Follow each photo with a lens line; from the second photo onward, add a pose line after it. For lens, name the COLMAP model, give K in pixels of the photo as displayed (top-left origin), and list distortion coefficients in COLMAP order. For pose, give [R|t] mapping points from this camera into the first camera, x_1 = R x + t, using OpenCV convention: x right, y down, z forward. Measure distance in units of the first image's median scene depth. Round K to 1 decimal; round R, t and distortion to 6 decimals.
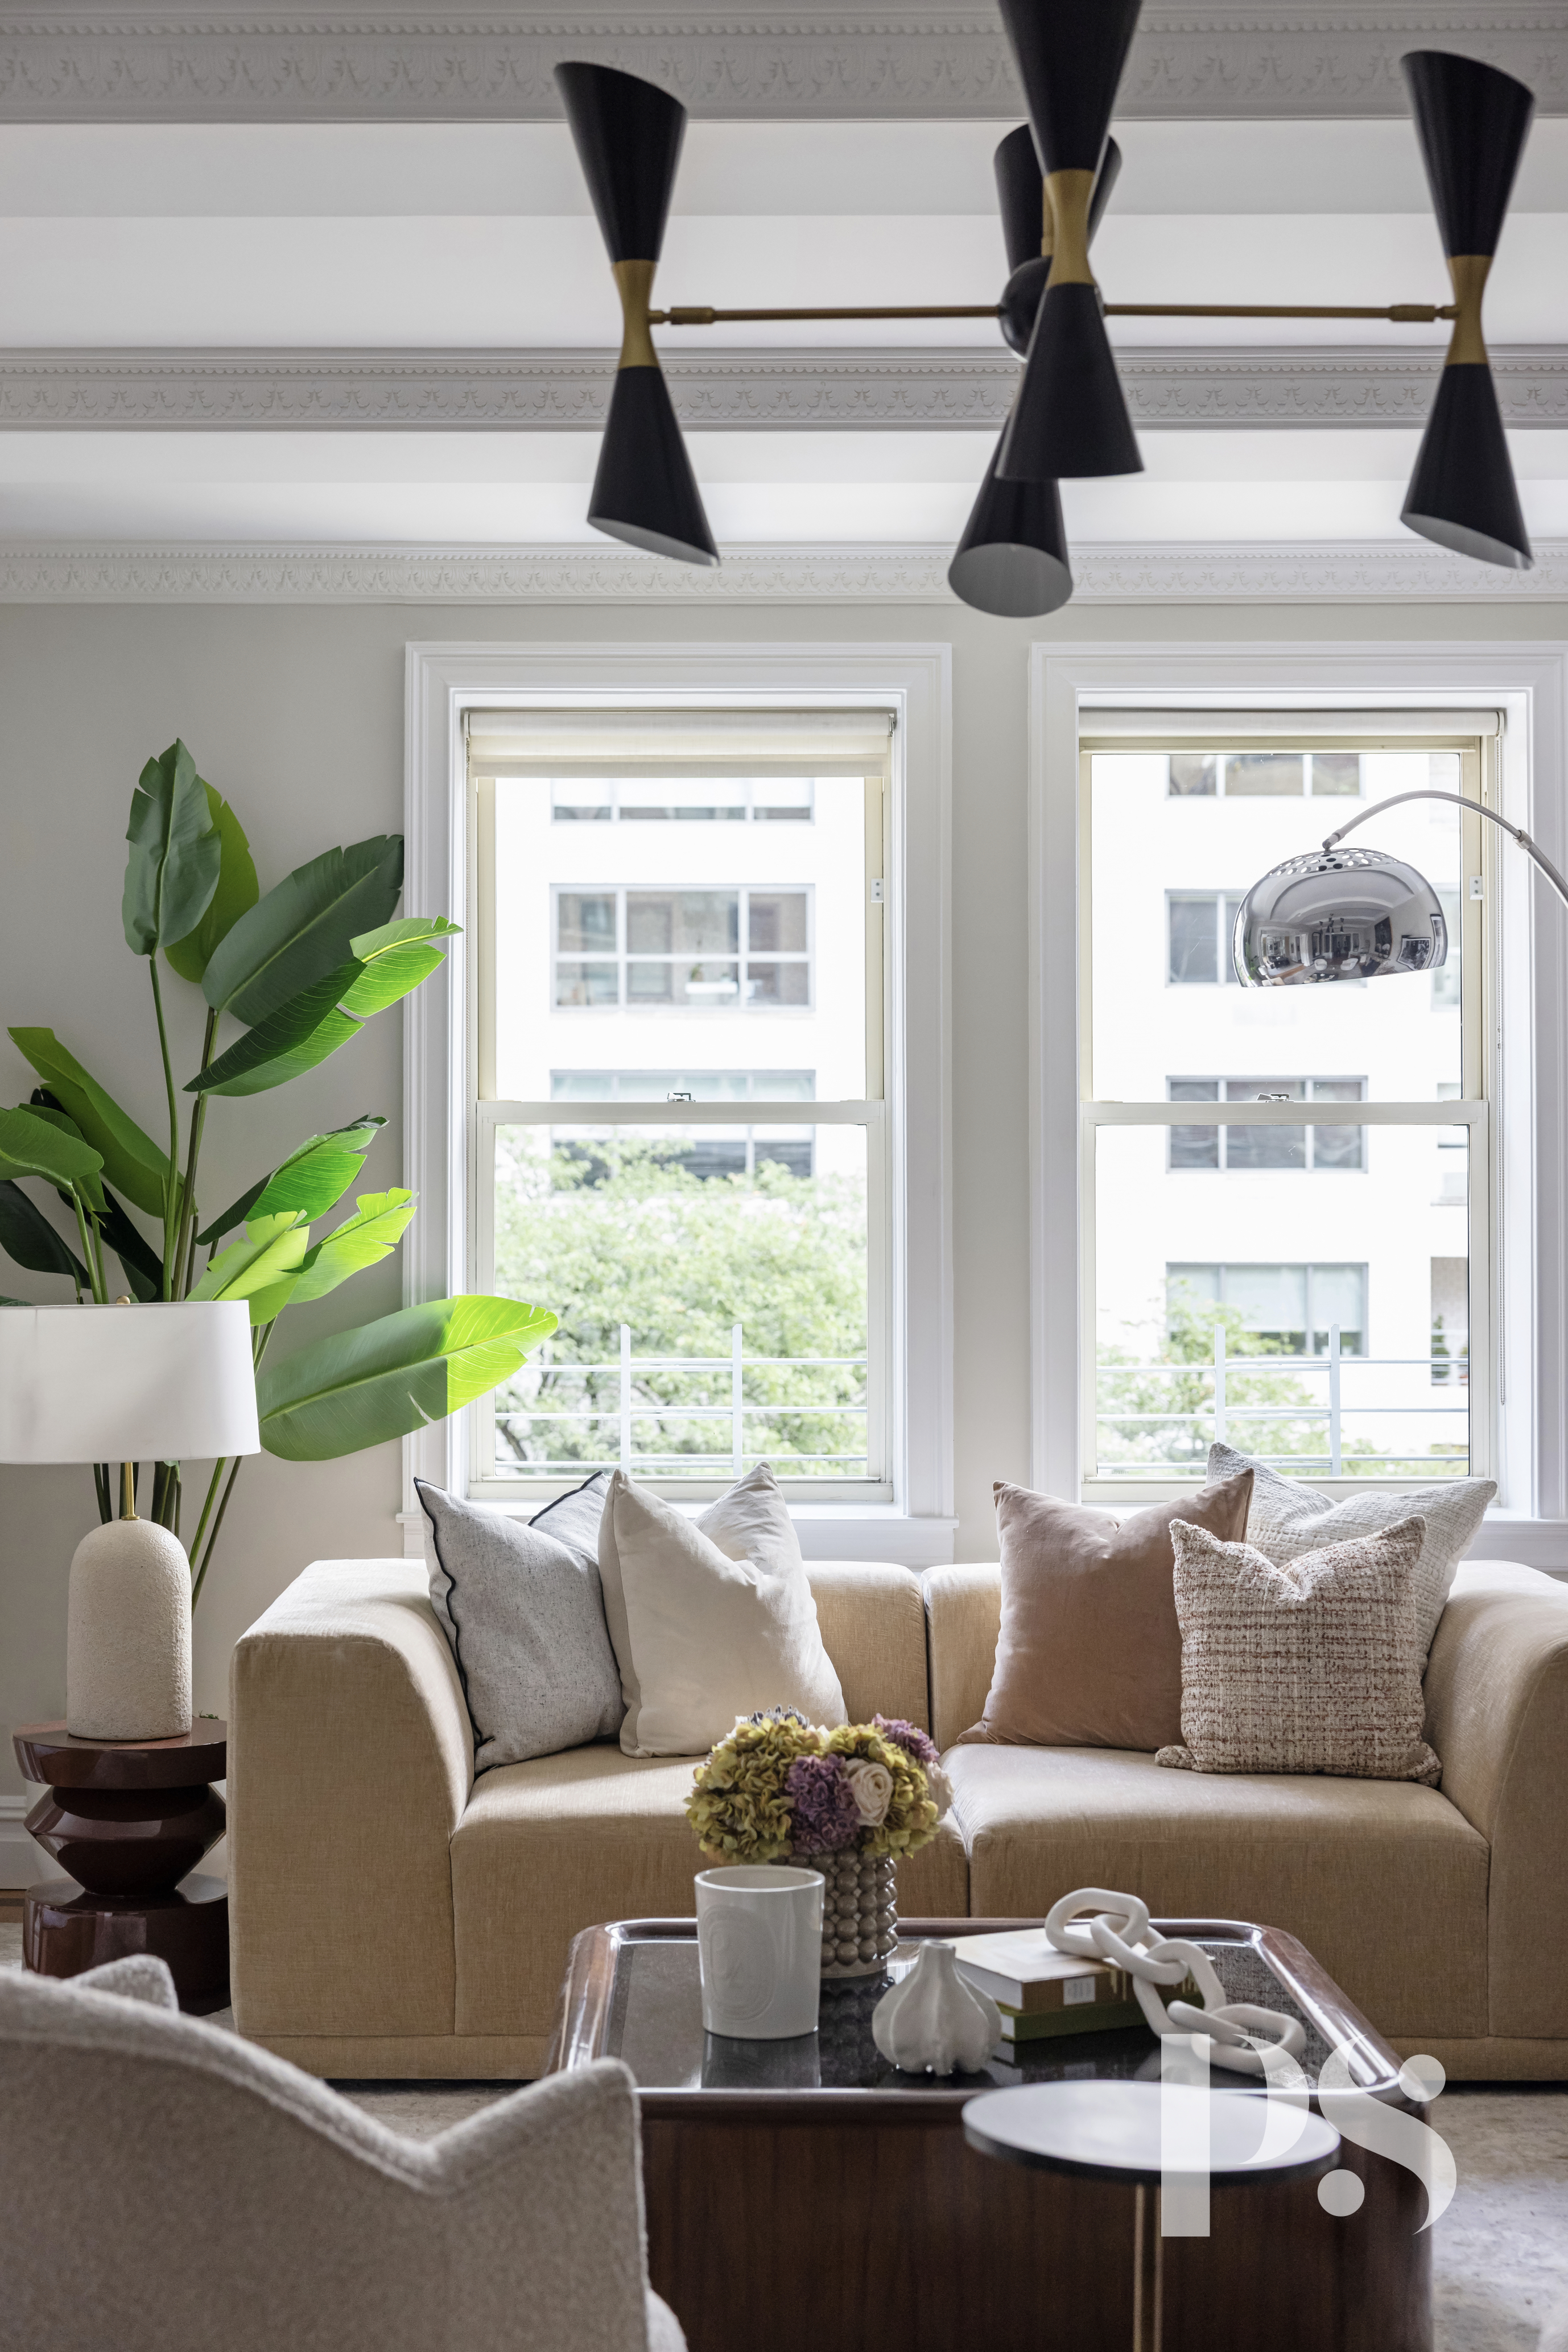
lens RADIAL K [[4097.3, 0, 784.0], [0, 4097.3, 1176.0], [0, 0, 1]] dist [-0.025406, -0.073225]
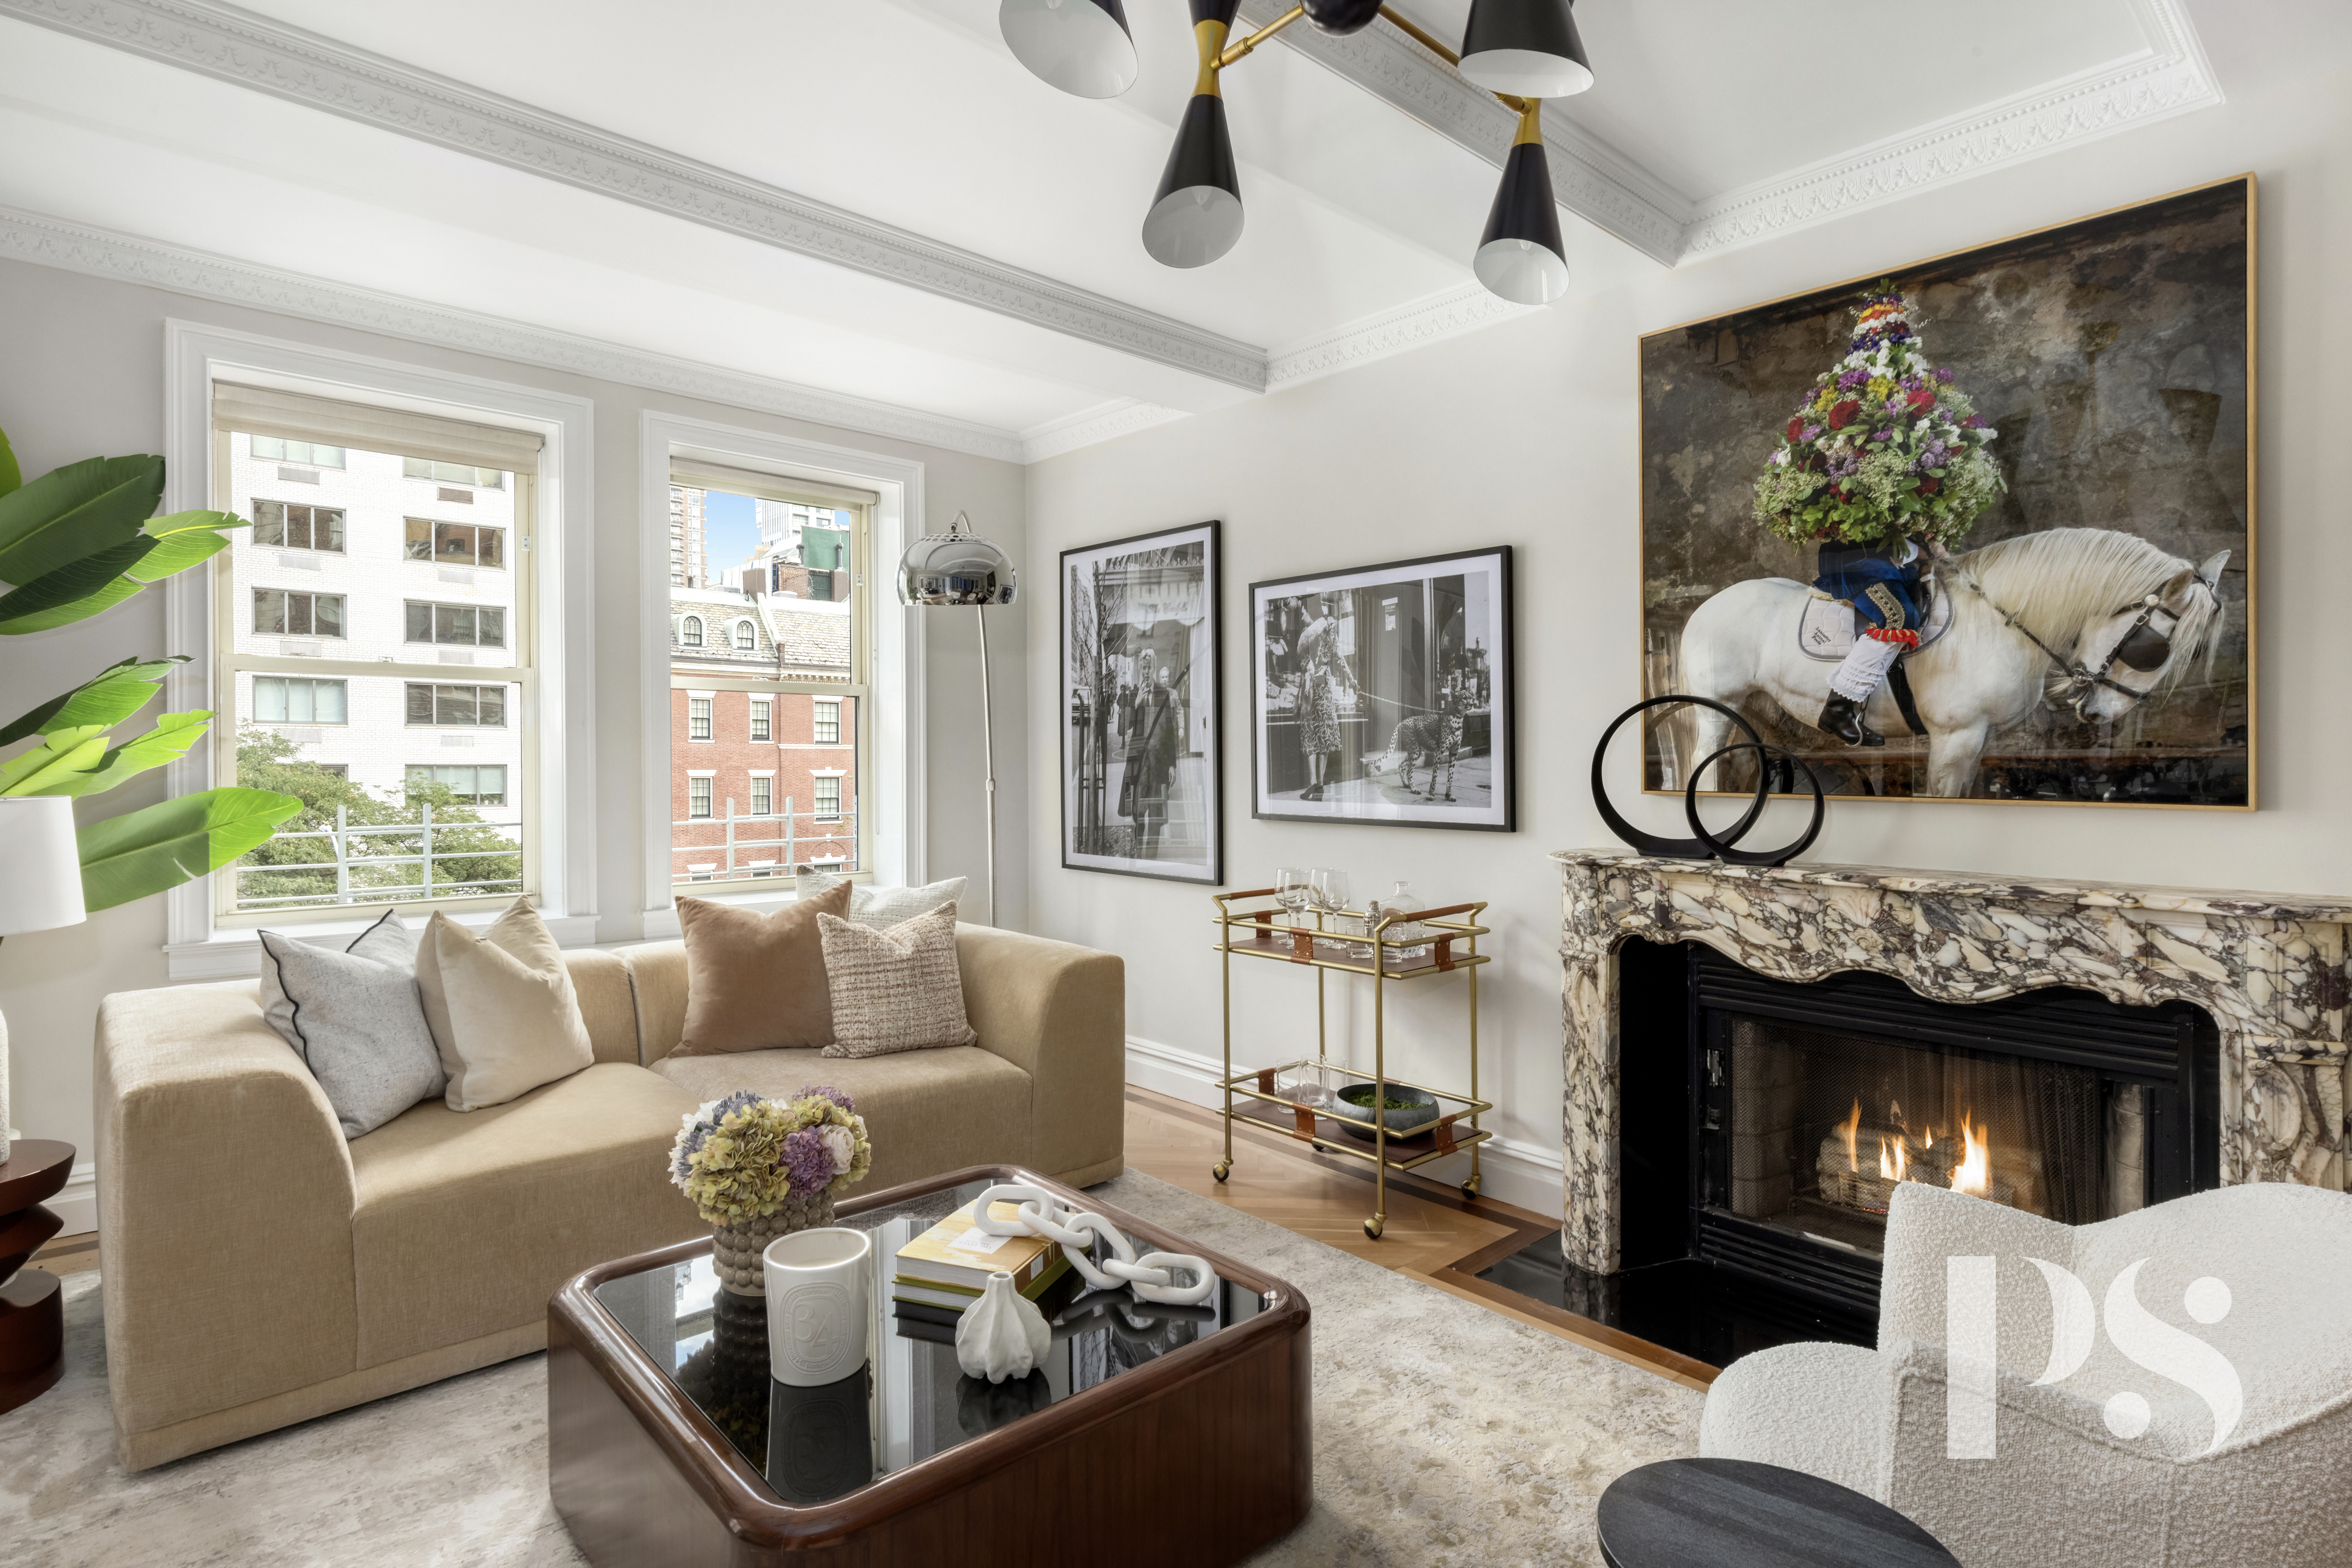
lens RADIAL K [[1204.7, 0, 1205.6], [0, 1204.7, 771.2], [0, 0, 1]] dist [-0.000522, -0.000426]
pose [[0.711191, -0.004397, 0.702985, -0.139578], [-0.014897, 0.999662, 0.021324, 0.010004], [-0.702841, -0.025638, 0.710885, 0.496517]]
